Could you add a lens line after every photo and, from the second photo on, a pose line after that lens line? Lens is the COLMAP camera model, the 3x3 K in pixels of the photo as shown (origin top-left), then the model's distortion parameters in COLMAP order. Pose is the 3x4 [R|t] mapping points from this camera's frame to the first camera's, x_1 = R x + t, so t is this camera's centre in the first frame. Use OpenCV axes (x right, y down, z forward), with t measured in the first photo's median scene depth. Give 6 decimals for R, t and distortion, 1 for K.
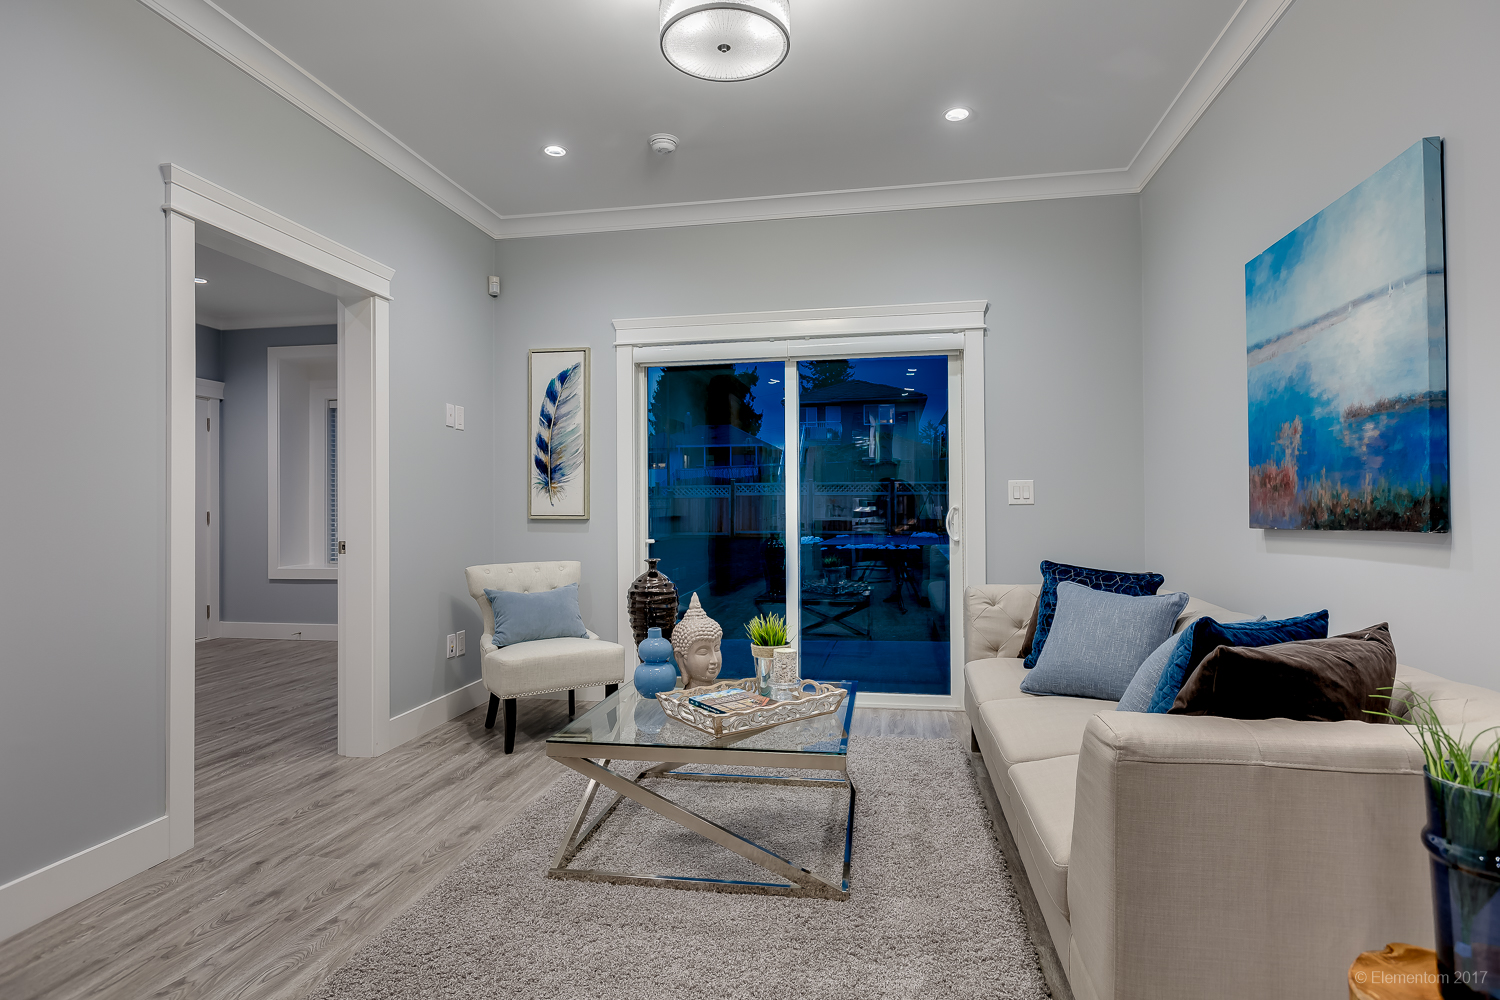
lens RADIAL K [[776.1, 0, 751.5], [0, 776.1, 498.4], [0, 0, 1]] dist [-0.000252, -0.002410]
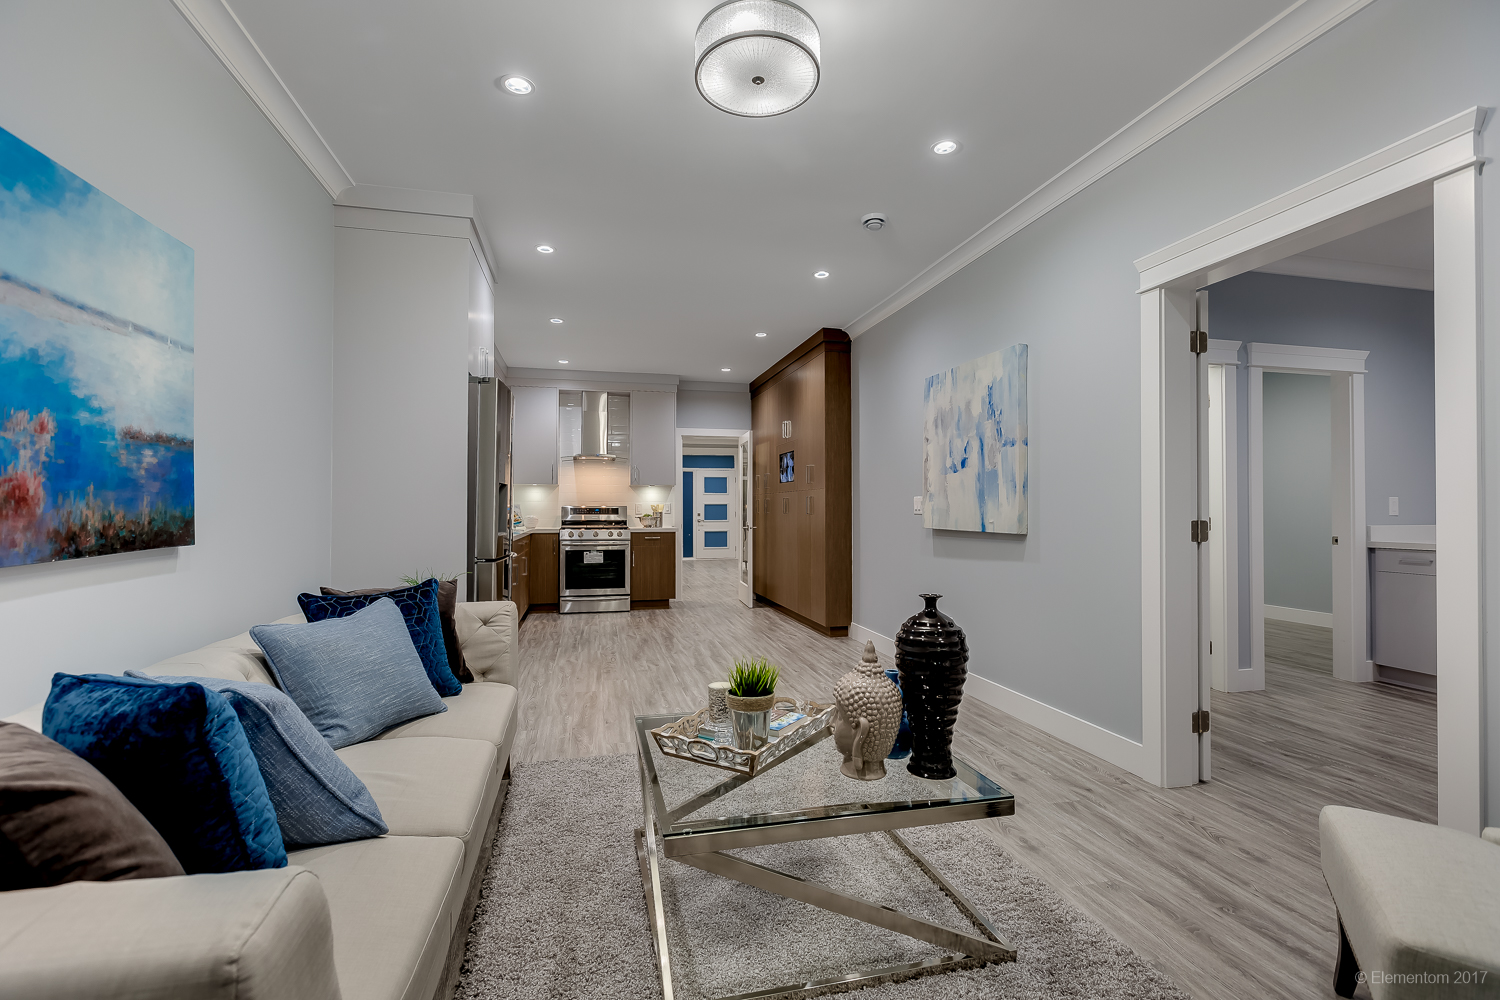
lens RADIAL K [[672.1, 0, 750.7], [0, 672.1, 501.3], [0, 0, 1]] dist [0.004181, -0.002156]
pose [[-0.915576, 0.001793, -0.402142, 0.321987], [0.010731, 0.999743, -0.019974, 0.001813], [0.402002, -0.022603, -0.915360, 1.729559]]
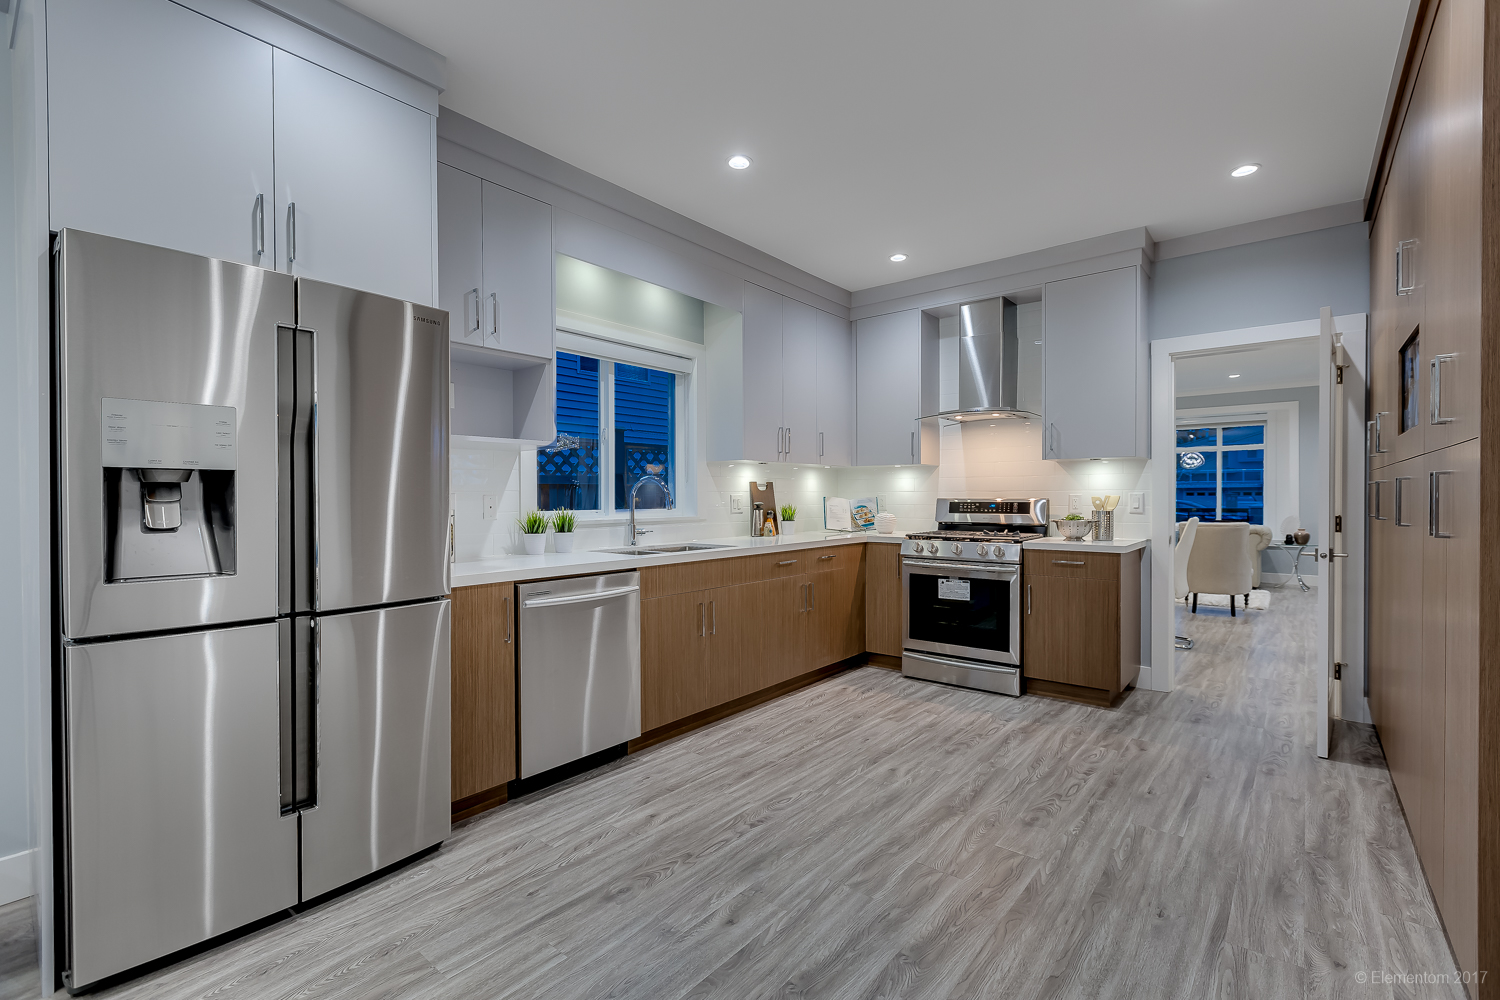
lens RADIAL K [[672.1, 0, 749.0], [0, 672.1, 502.2], [0, 0, 1]] dist [0.004181, -0.002156]
pose [[-0.873132, 0.004134, 0.487467, -0.596121], [0.003108, 0.999991, -0.002913, -0.034382], [-0.487474, -0.001028, -0.873137, 0.483565]]
